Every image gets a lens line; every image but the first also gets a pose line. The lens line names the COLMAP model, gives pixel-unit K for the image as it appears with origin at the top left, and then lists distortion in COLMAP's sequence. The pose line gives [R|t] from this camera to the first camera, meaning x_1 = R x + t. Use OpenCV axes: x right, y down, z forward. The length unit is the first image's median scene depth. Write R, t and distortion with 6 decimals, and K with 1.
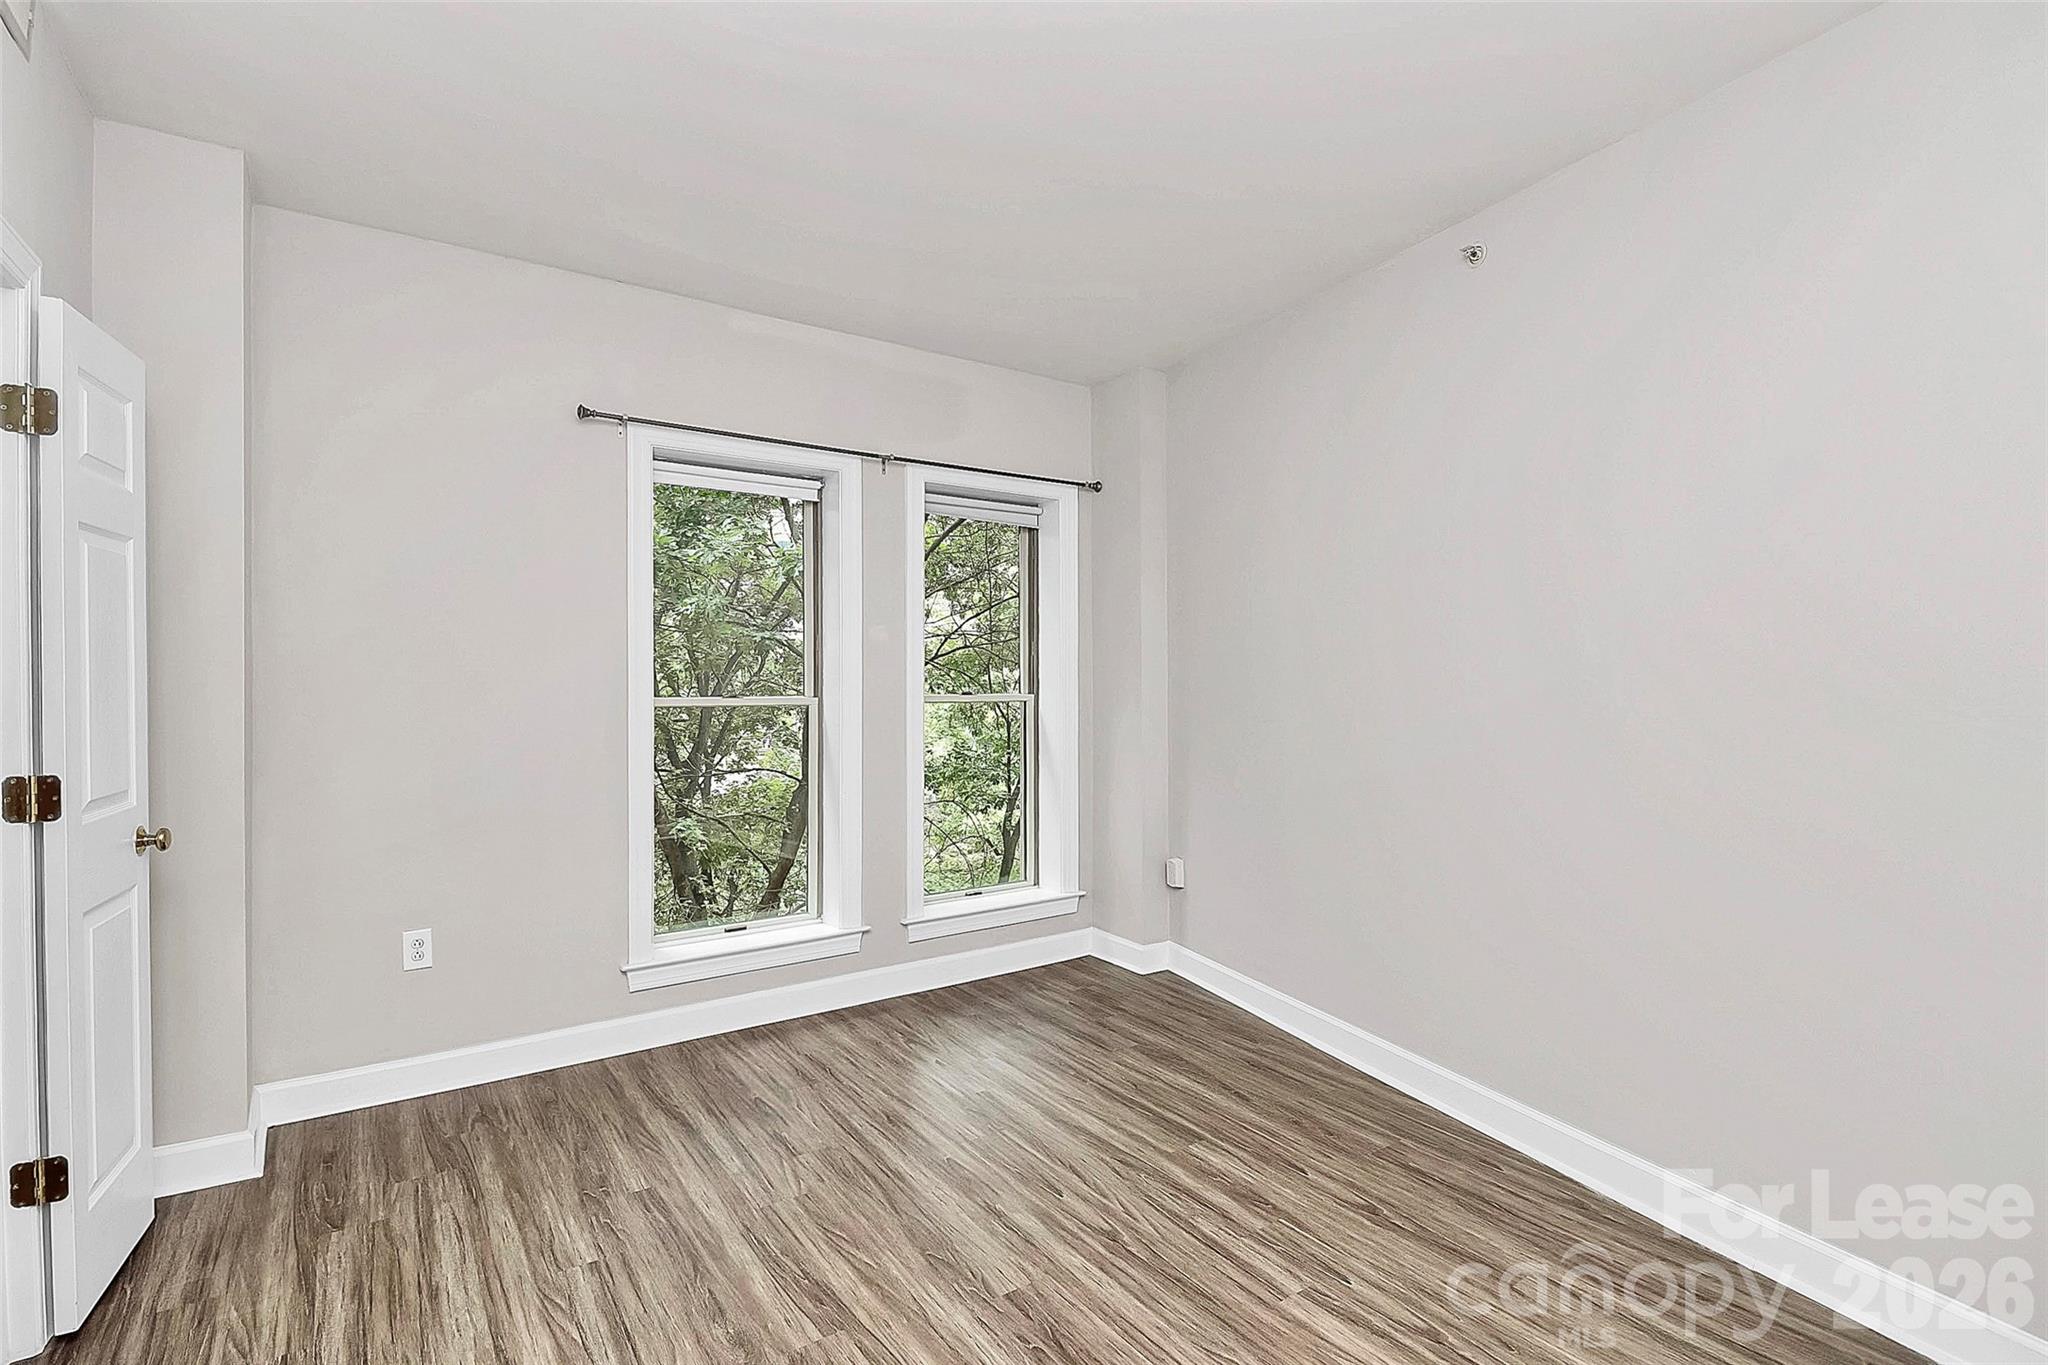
lens RADIAL K [[1055.0, 0, 1024.0], [0, 1055.0, 682.5], [0, 0, 1]] dist [0.004429, -0.017811]
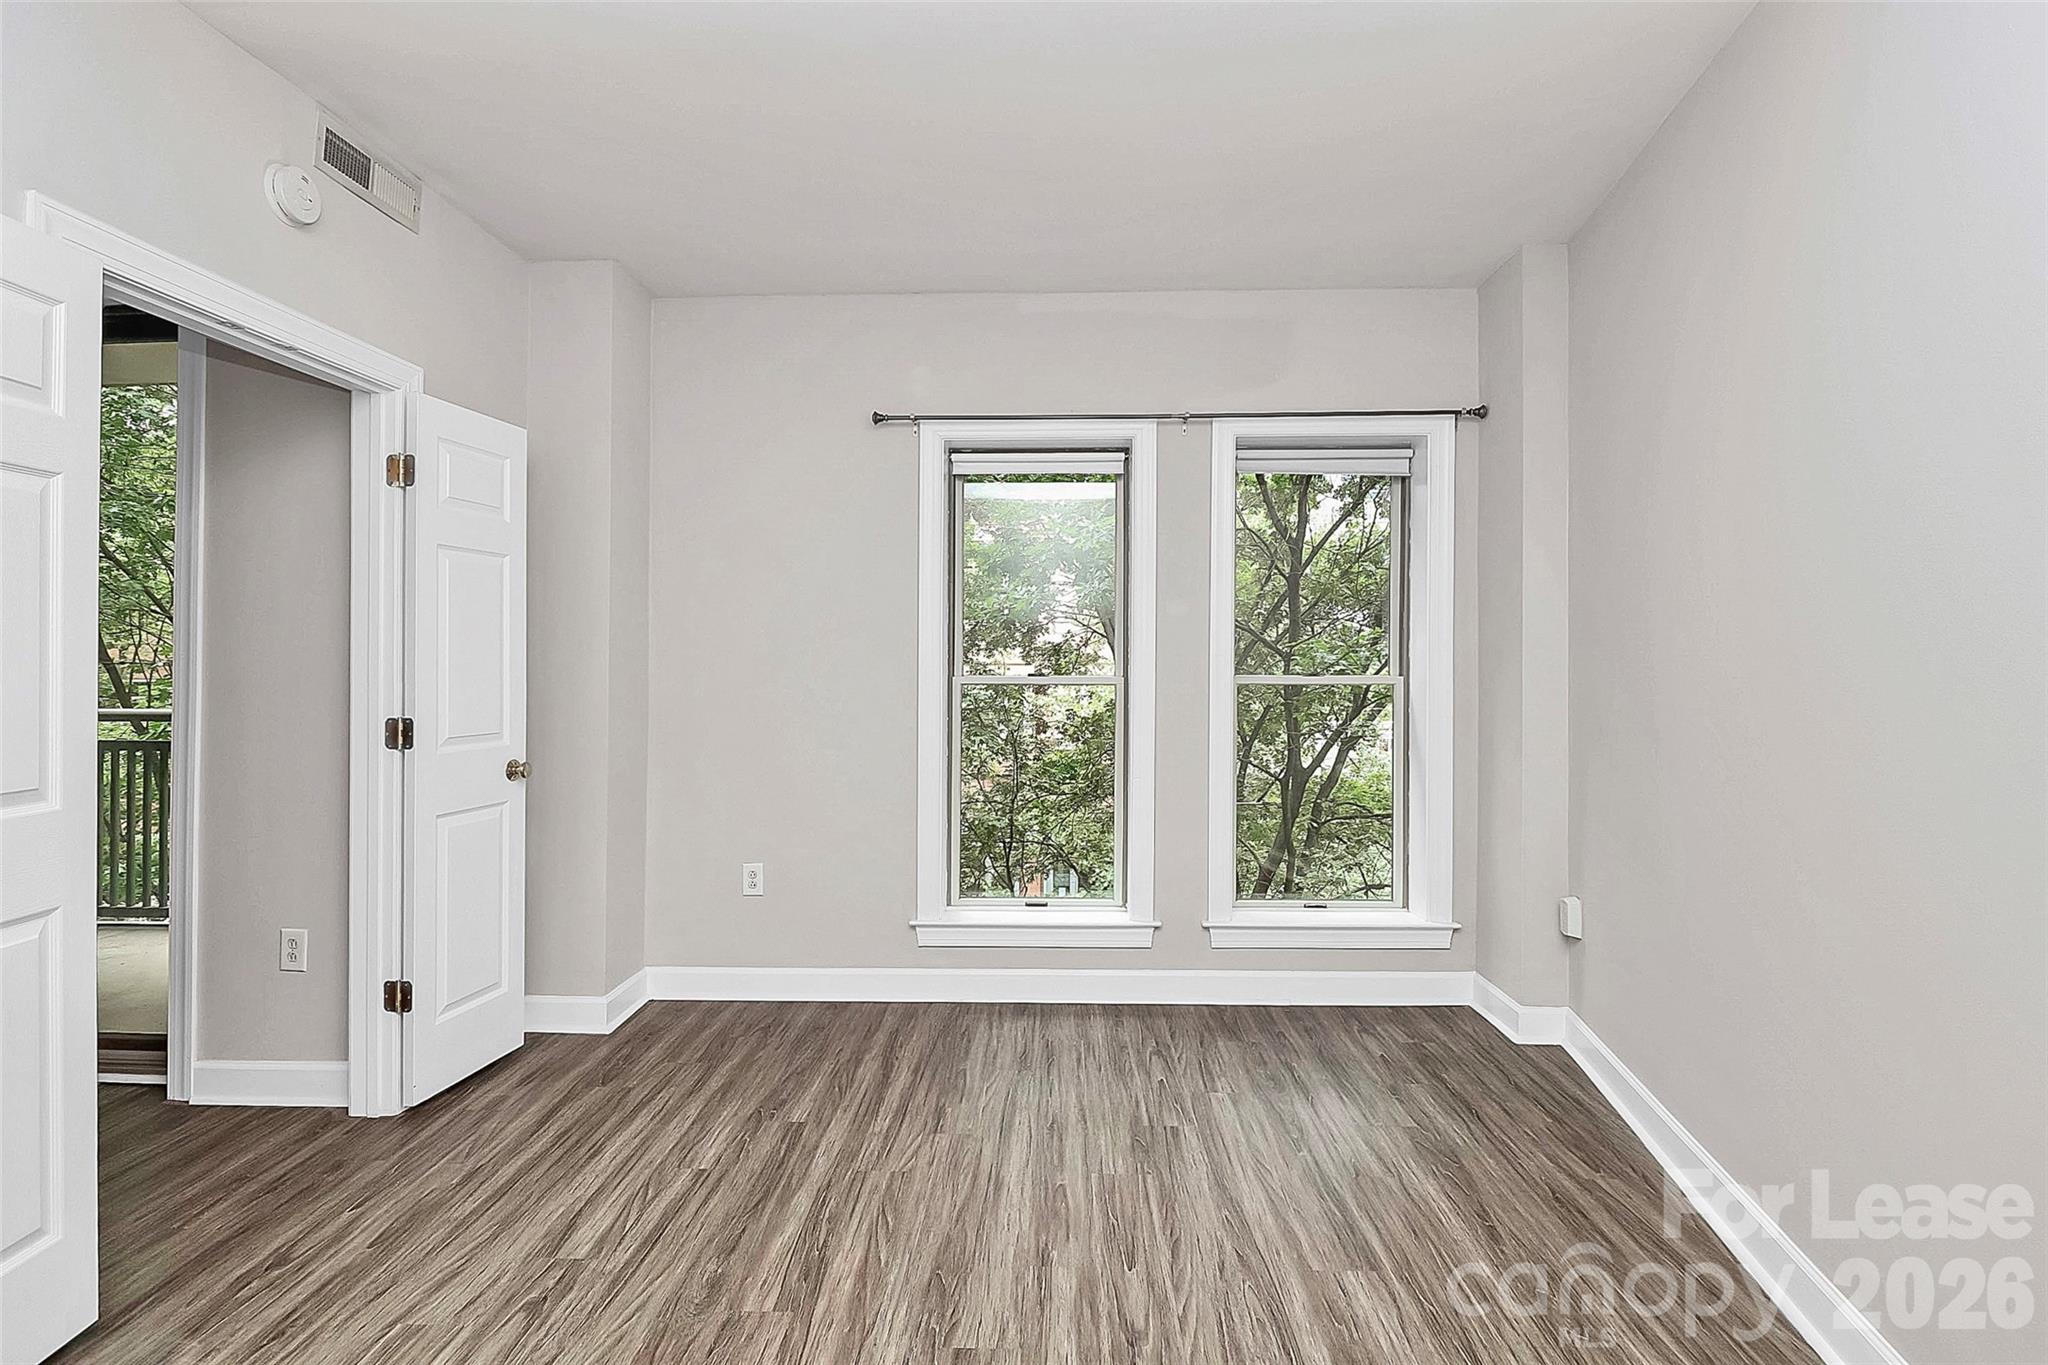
lens RADIAL K [[1018.5, 0, 969.1], [0, 1018.5, 671.7], [0, 0, 1]] dist [-0.002399, -0.001486]
pose [[0.778157, 0.000986, -0.628069, 0.413724], [-0.003386, 0.999991, -0.002625, 0.018235], [0.628061, 0.004170, 0.778153, 0.279025]]
